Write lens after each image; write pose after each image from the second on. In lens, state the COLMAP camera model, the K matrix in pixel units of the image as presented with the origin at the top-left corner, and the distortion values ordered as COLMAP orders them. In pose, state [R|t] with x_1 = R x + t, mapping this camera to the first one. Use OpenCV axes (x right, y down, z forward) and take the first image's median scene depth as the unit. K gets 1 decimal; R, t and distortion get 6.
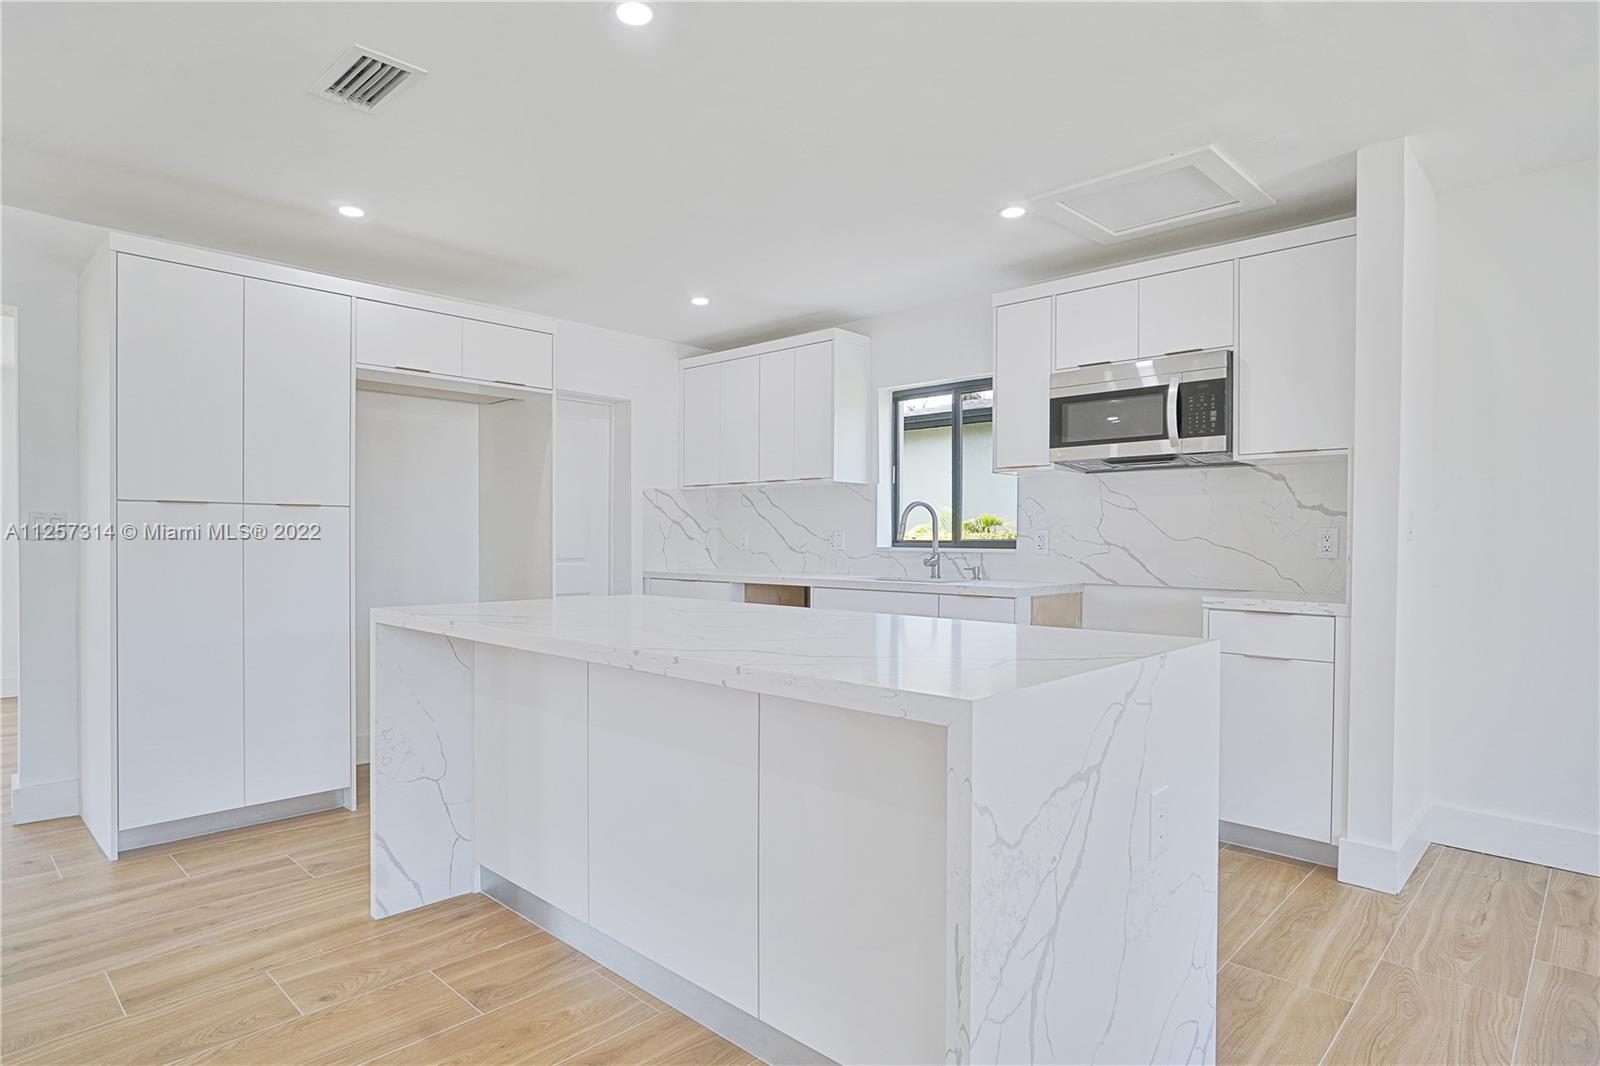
lens RADIAL K [[878.4, 0, 800.0], [0, 878.4, 533.0], [0, 0, 1]] dist [-0.012861, 0.001131]
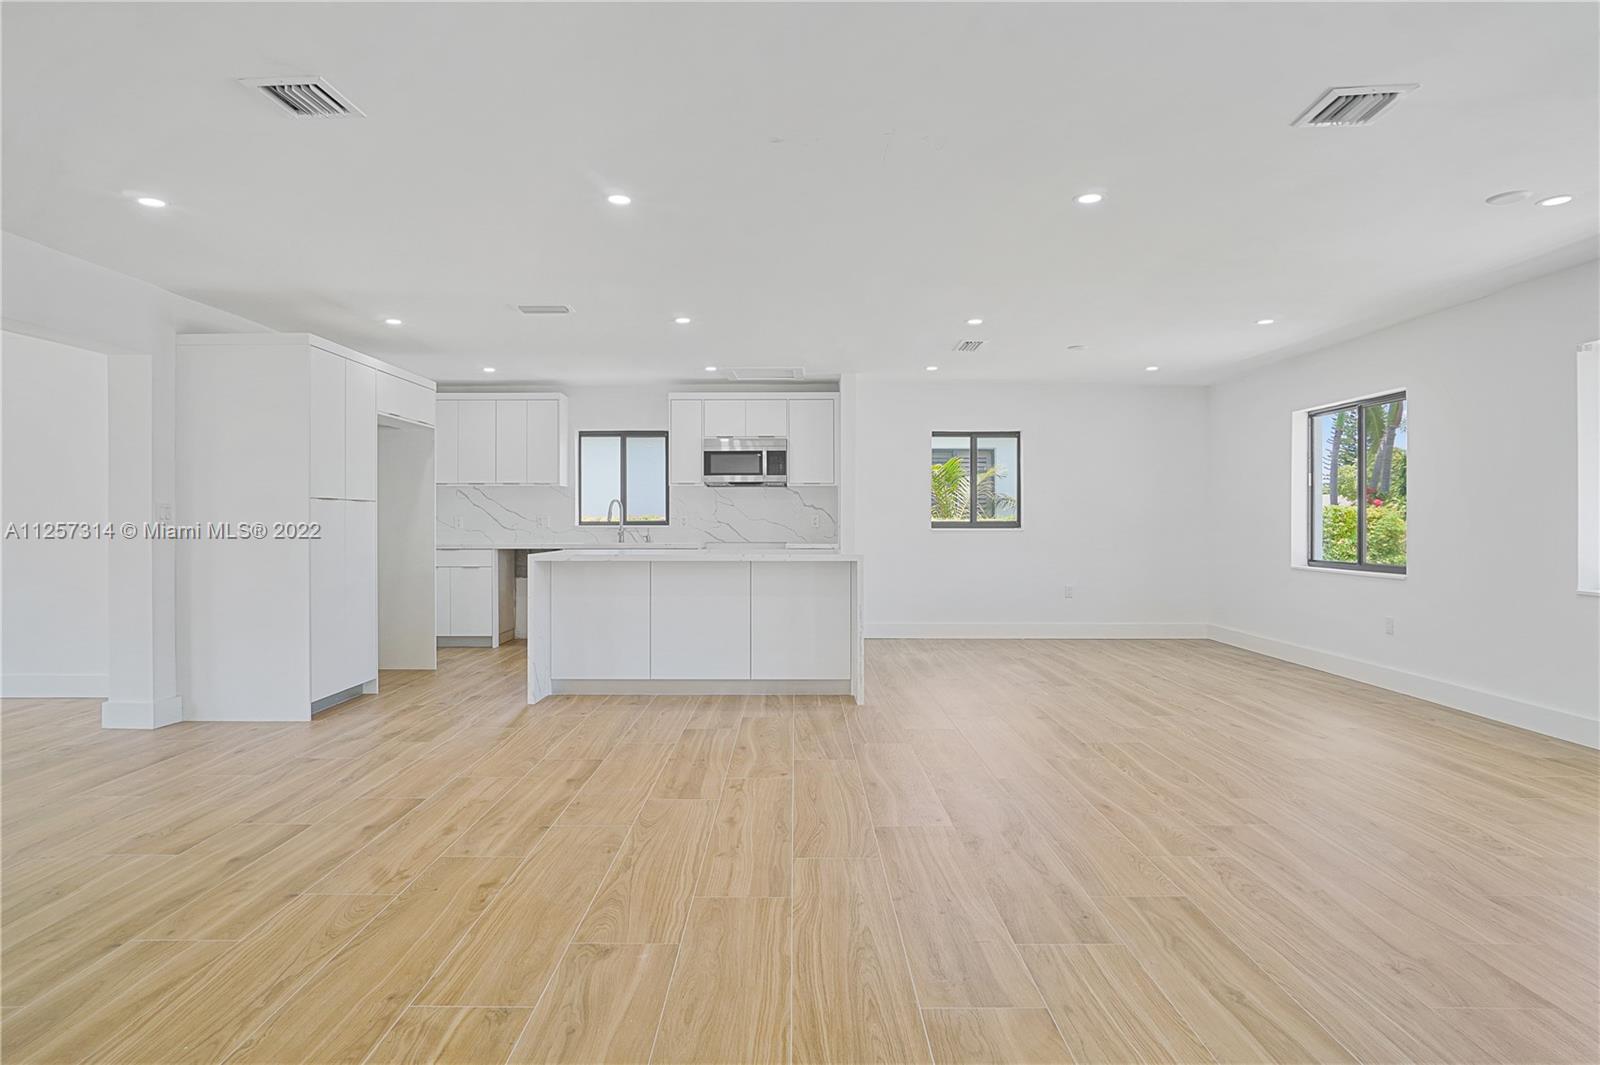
lens RADIAL K [[878.4, 0, 800.0], [0, 878.4, 532.5], [0, 0, 1]] dist [-0.012861, 0.001131]
pose [[0.714498, -0.015983, 0.699455, -1.060212], [0.002393, 0.999789, 0.020400, -0.005666], [-0.699633, -0.012902, 0.714386, -0.662087]]
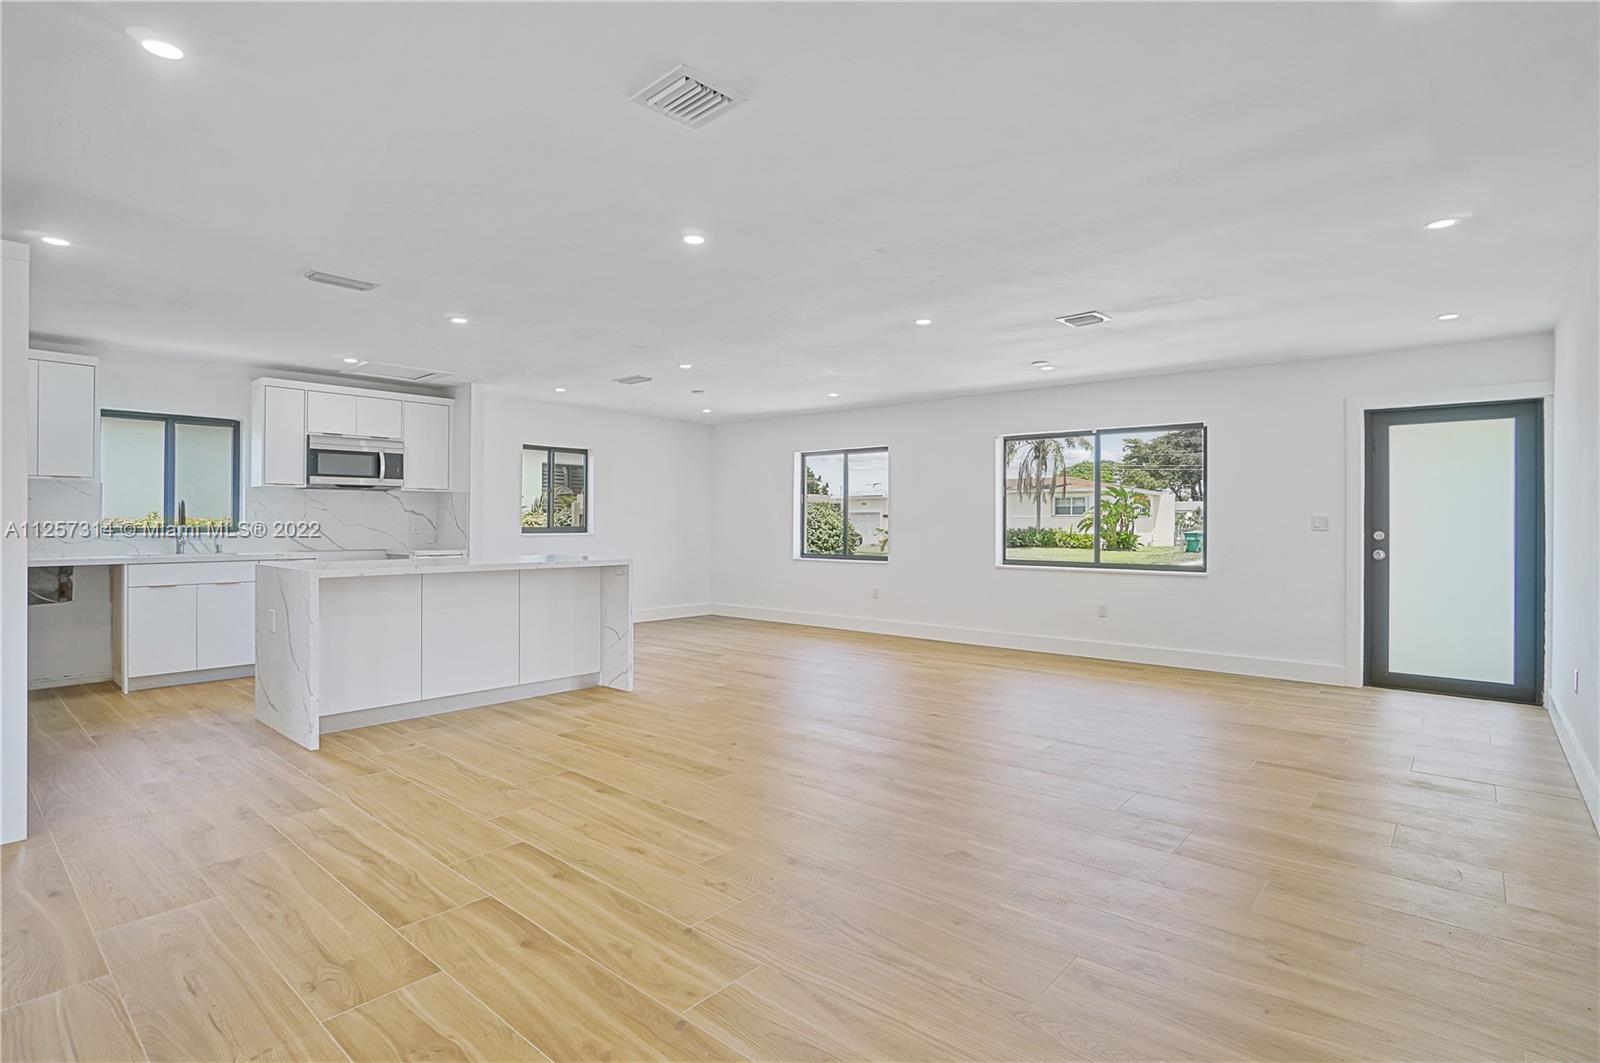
lens RADIAL K [[787.2, 0, 800.0], [0, 787.2, 531.5], [0, 0, 1]] dist [-0.034213, 0.000183]
pose [[-0.058179, -0.016748, 0.998166, -1.473251], [-0.006457, 0.999845, 0.016399, -0.016707], [-0.998285, -0.005491, -0.058278, 0.093520]]
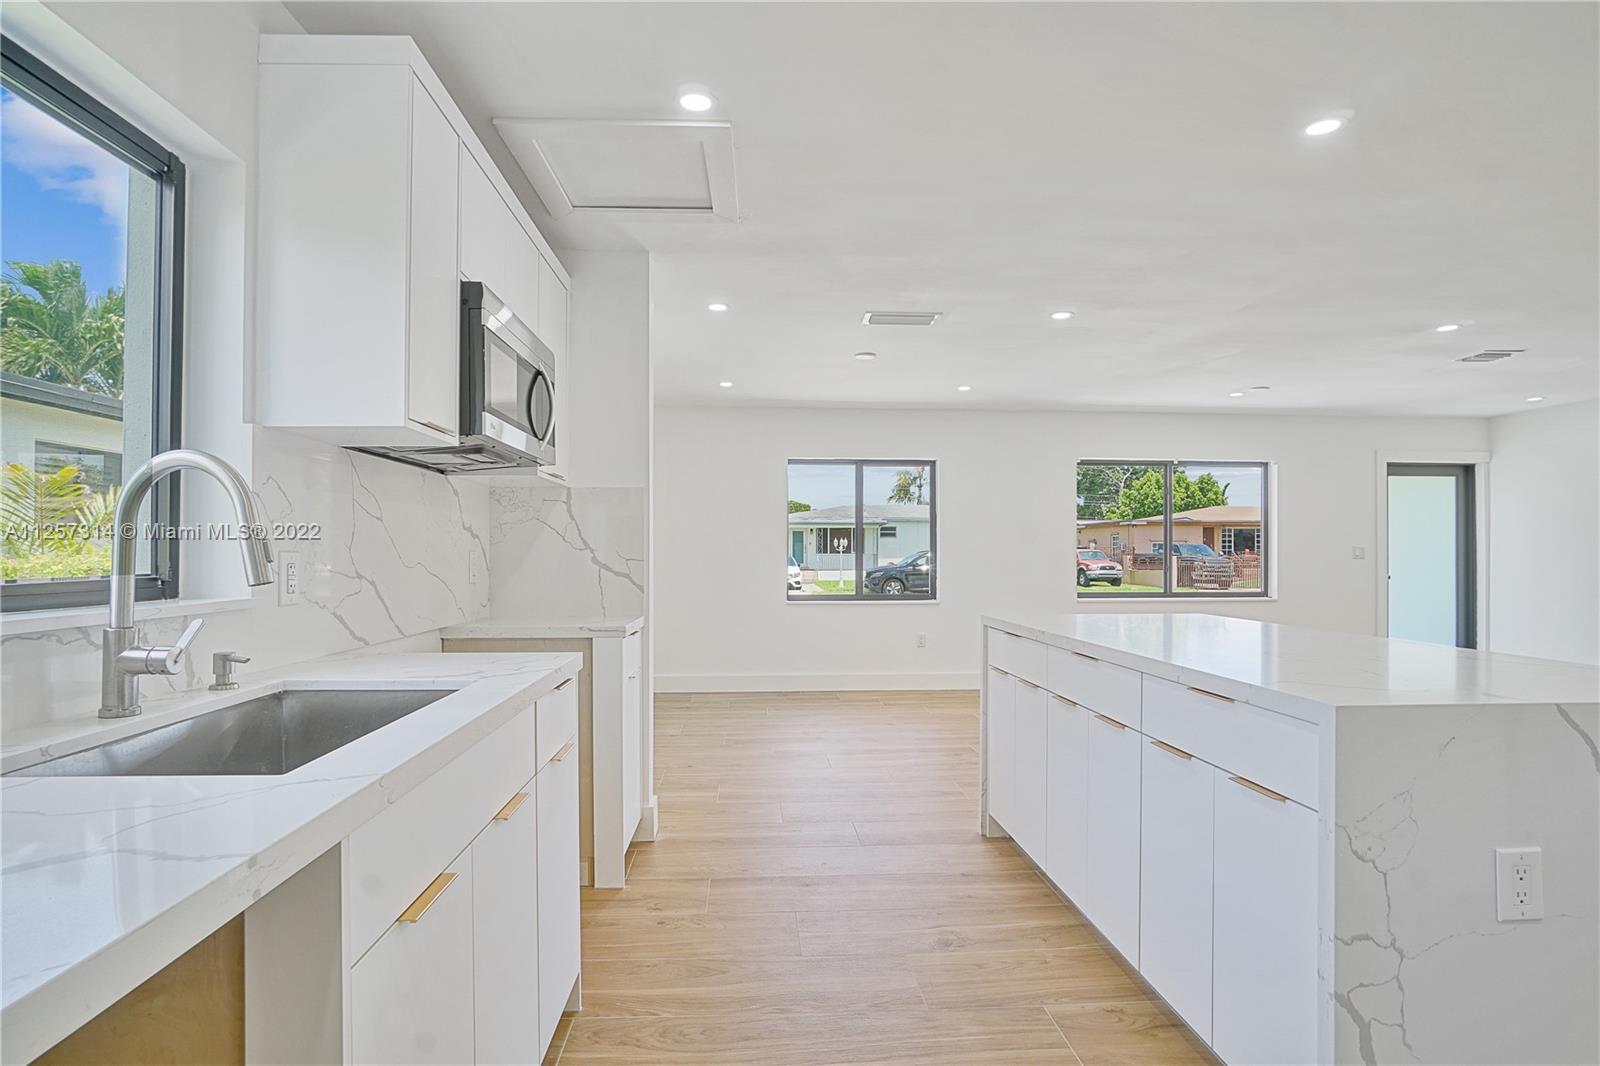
lens RADIAL K [[787.2, 0, 800.0], [0, 787.2, 533.0], [0, 0, 1]] dist [-0.034213, 0.000183]
pose [[-0.728648, 0.012186, 0.684780, -0.228562], [-0.006503, 0.999674, -0.024710, -0.005809], [-0.684858, -0.022458, -0.728330, 1.321437]]
